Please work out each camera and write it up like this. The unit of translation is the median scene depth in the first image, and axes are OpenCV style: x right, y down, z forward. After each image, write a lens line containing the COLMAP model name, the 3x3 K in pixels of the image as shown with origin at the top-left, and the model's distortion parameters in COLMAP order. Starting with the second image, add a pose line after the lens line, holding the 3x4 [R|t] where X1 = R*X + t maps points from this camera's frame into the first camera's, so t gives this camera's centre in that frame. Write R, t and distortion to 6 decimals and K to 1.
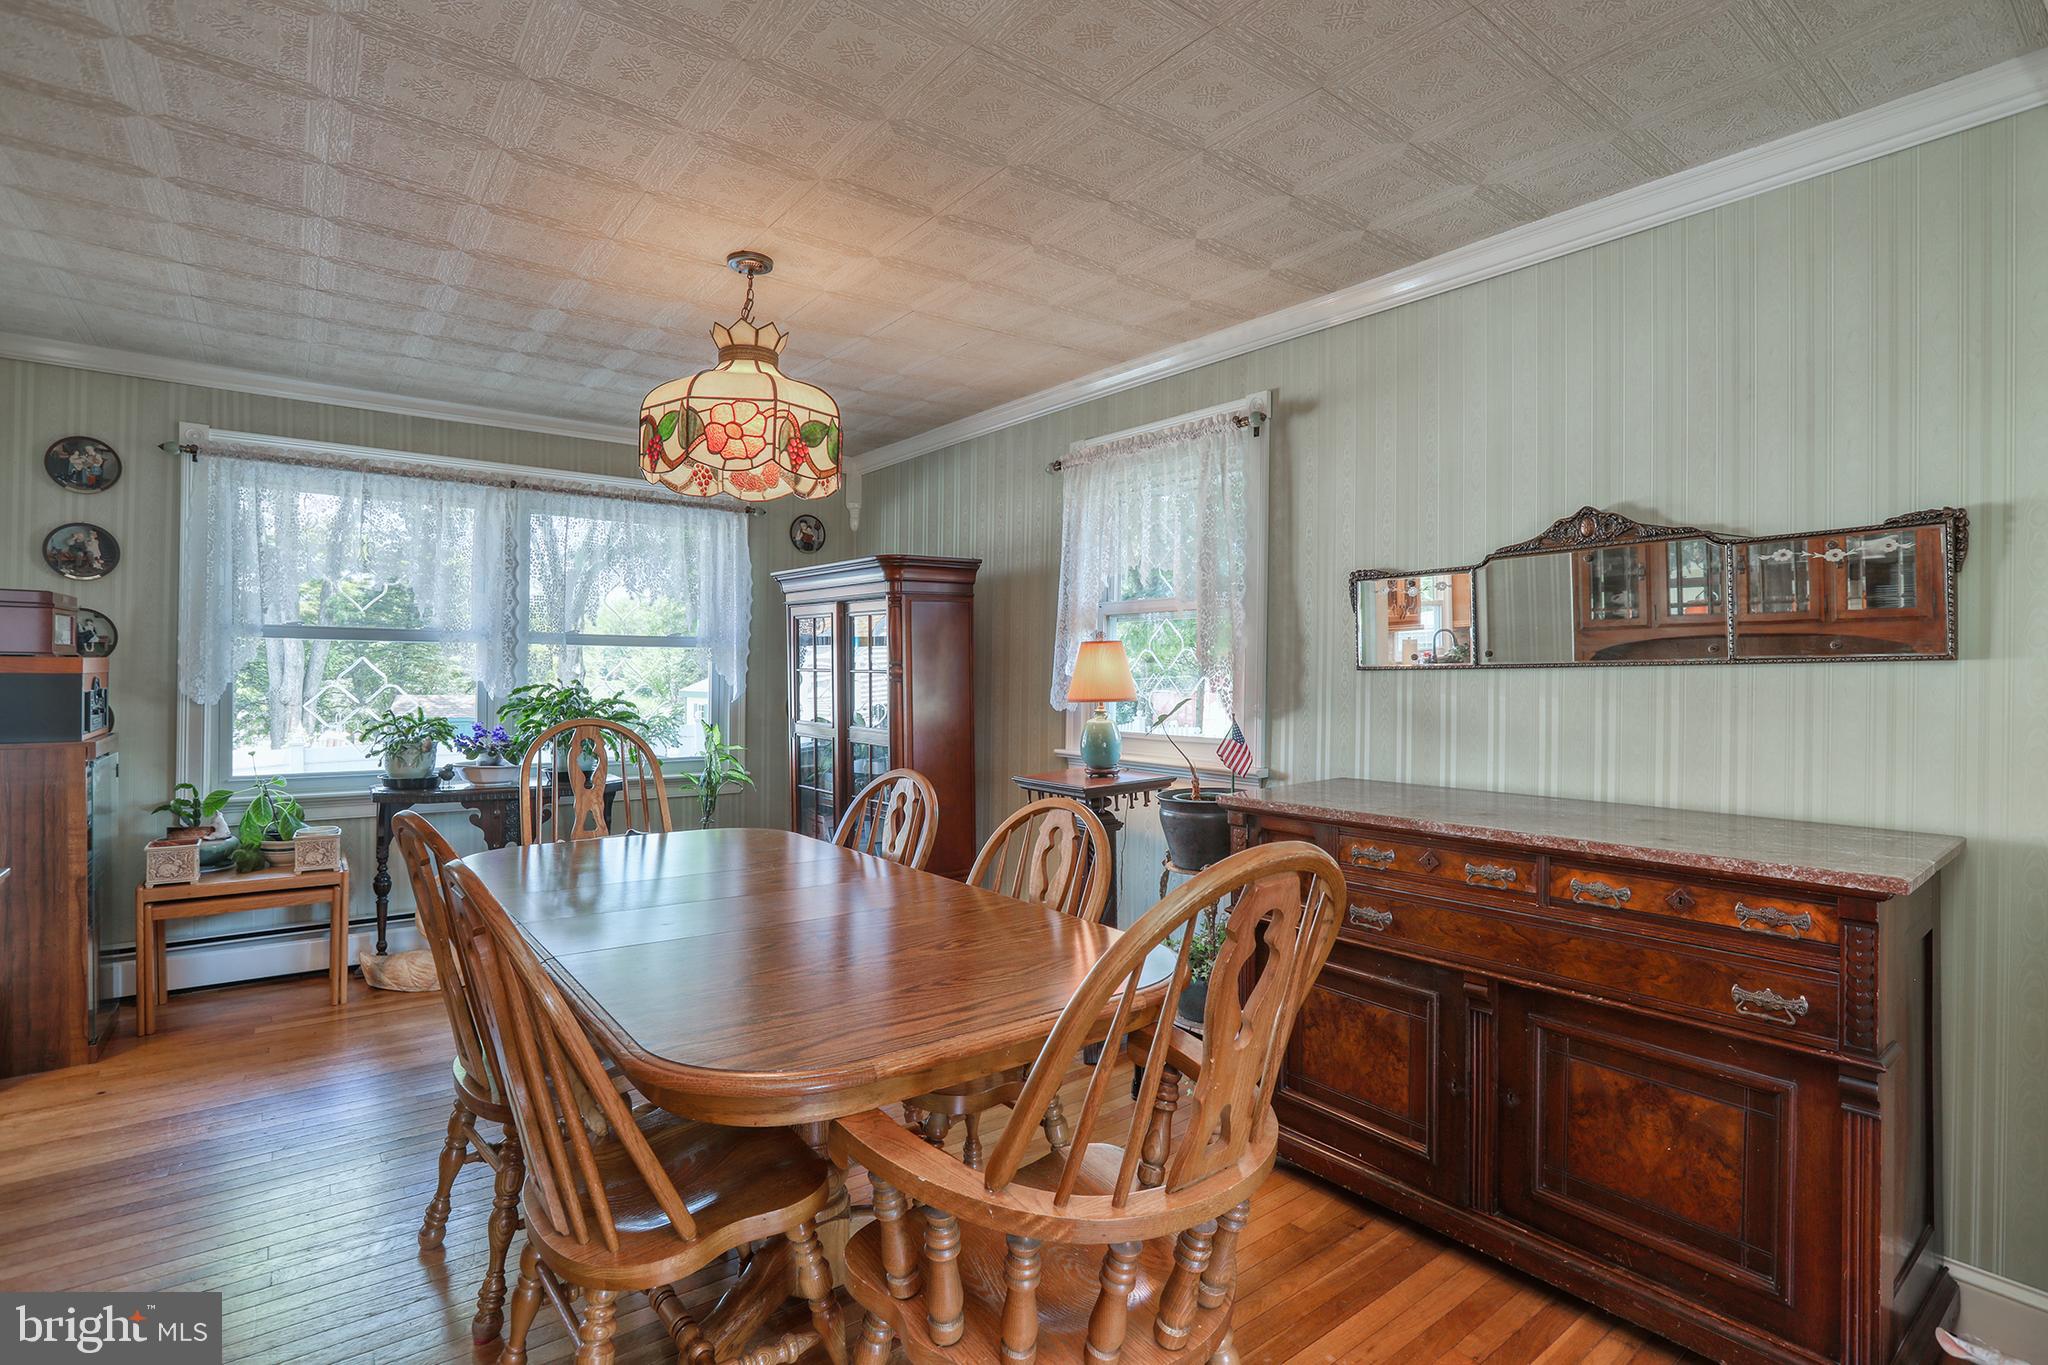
lens RADIAL K [[1012.1, 0, 1027.6], [0, 1012.1, 686.2], [0, 0, 1]] dist [-0.027306, -0.000082]
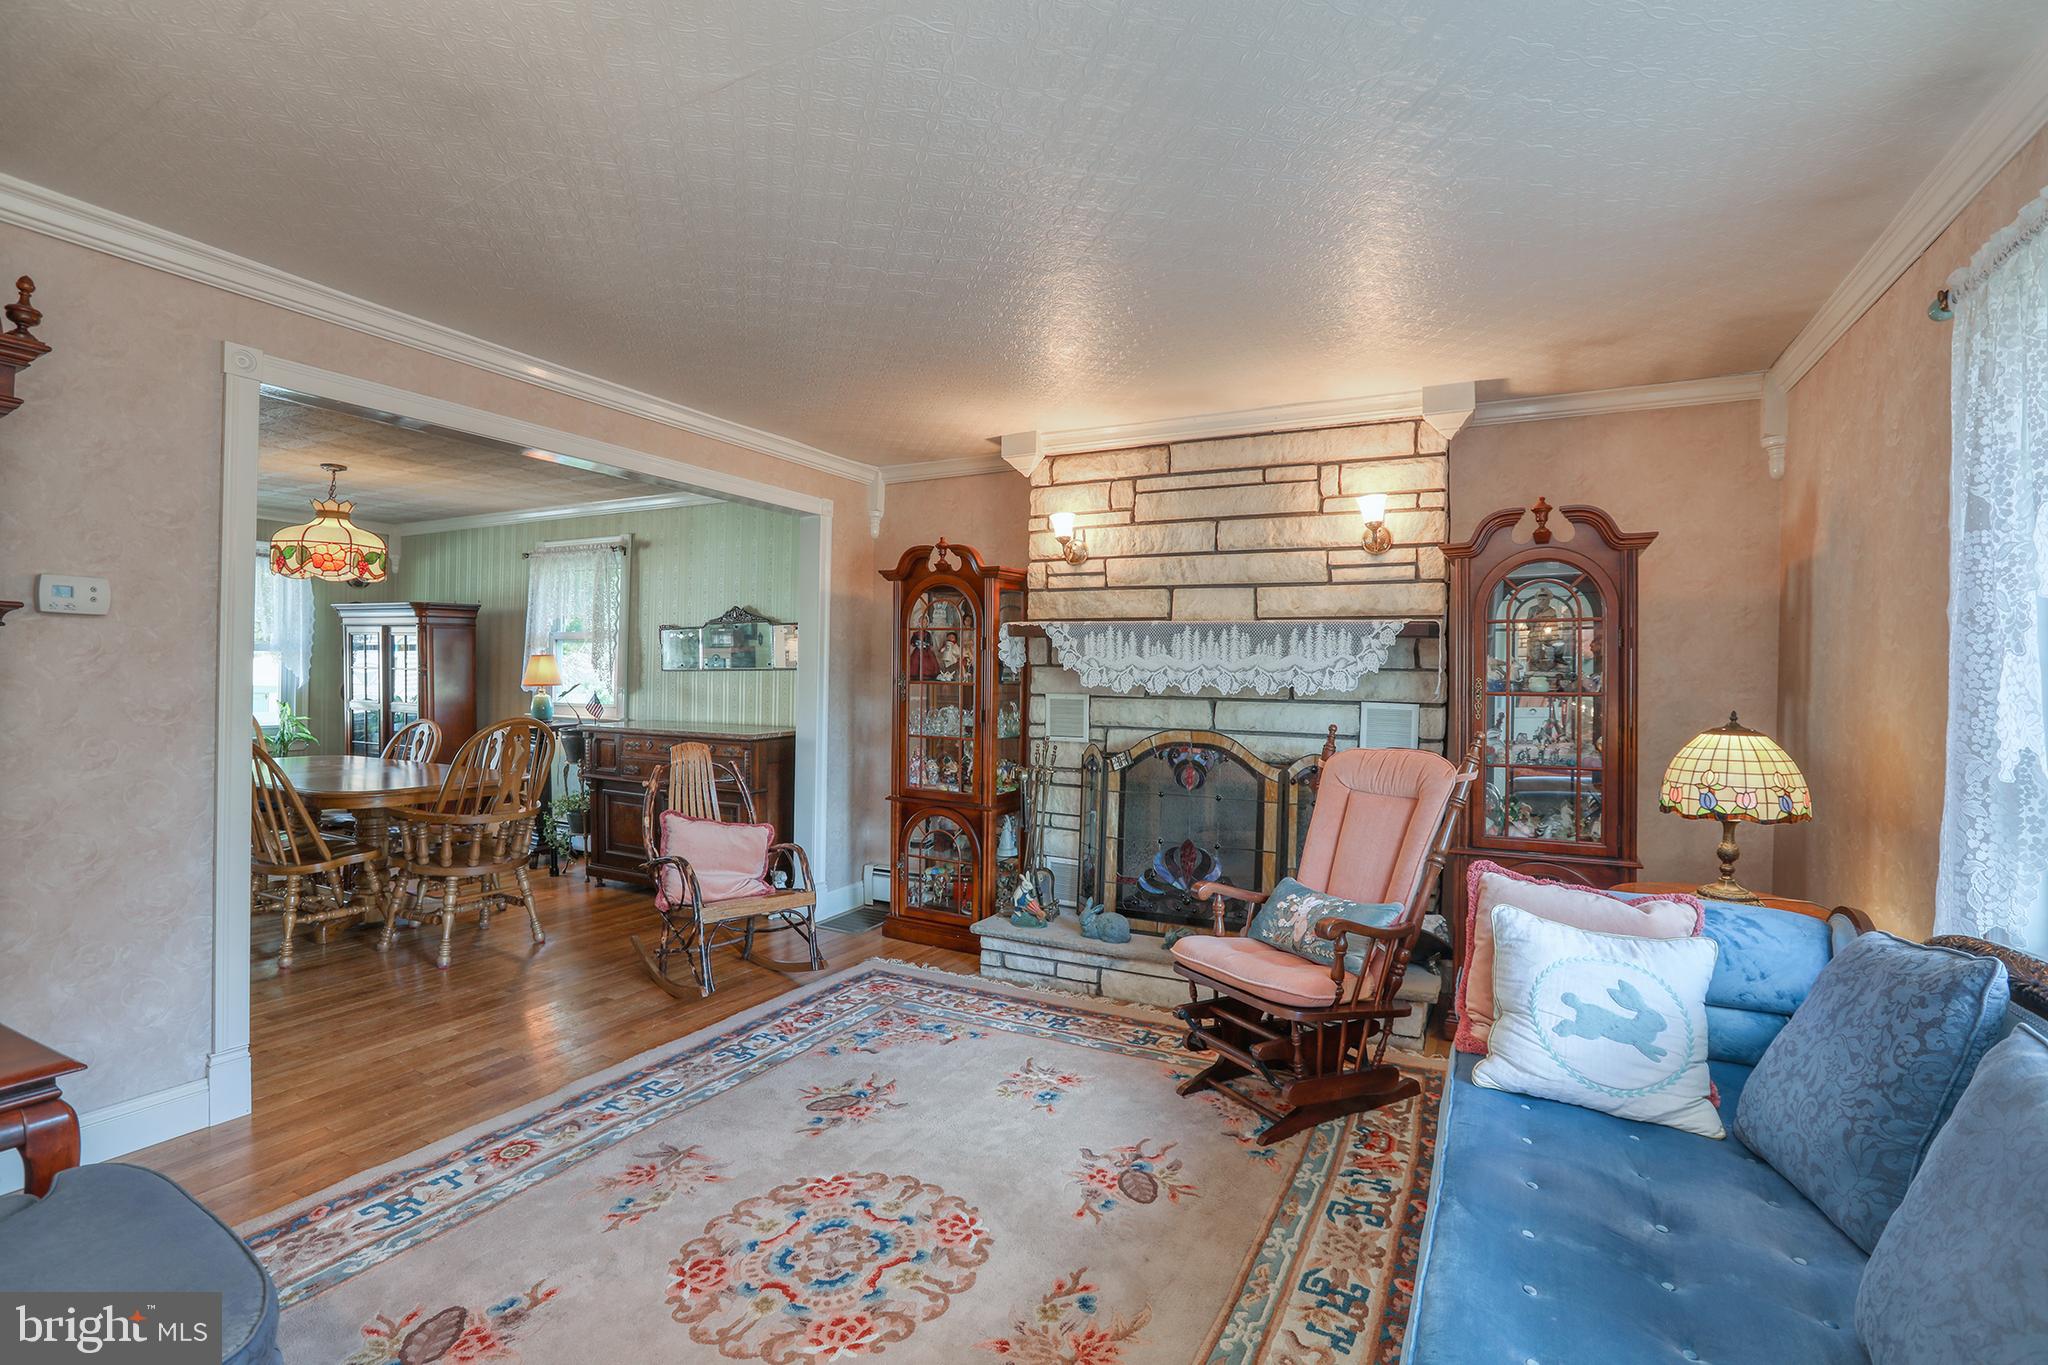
lens RADIAL K [[925.6, 0, 1016.6], [0, 925.6, 677.3], [0, 0, 1]] dist [-0.028471, 0.006195]
pose [[0.910631, 0.000700, 0.413221, 0.140723], [-0.000002, 0.999999, -0.001689, 0.001759], [-0.413221, 0.001537, 0.910629, -0.803991]]
